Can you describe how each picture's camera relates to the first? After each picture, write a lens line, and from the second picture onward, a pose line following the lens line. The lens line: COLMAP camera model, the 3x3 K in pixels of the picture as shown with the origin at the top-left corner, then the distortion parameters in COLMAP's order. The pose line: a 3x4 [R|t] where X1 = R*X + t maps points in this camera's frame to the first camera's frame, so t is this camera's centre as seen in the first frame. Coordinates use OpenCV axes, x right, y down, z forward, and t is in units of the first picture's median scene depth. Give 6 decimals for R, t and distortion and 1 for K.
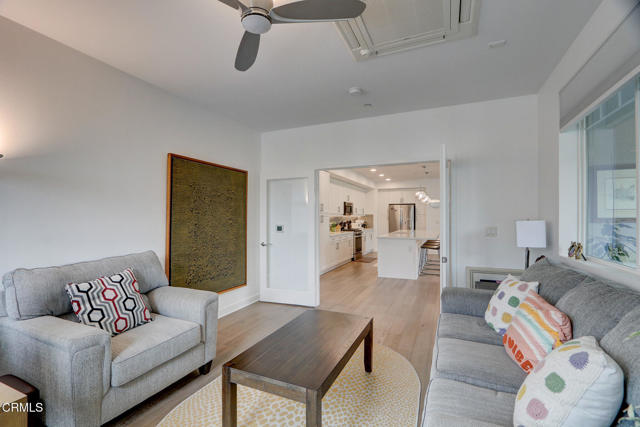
lens RADIAL K [[308.1, 0, 319.6], [0, 308.1, 213.6], [0, 0, 1]] dist [-0.001079, -0.000047]
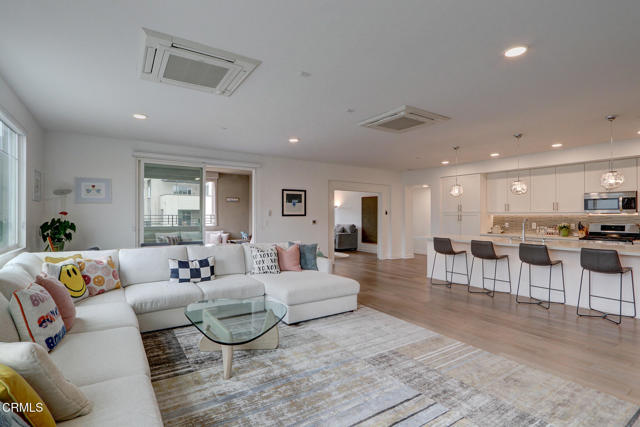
lens RADIAL K [[308.1, 0, 318.8], [0, 308.1, 214.9], [0, 0, 1]] dist [-0.001079, -0.000047]
pose [[-0.554427, -0.009331, -0.832180, 0.782772], [-0.002017, 0.999949, -0.009869, 0.012544], [0.832230, -0.003794, -0.554418, 0.732584]]
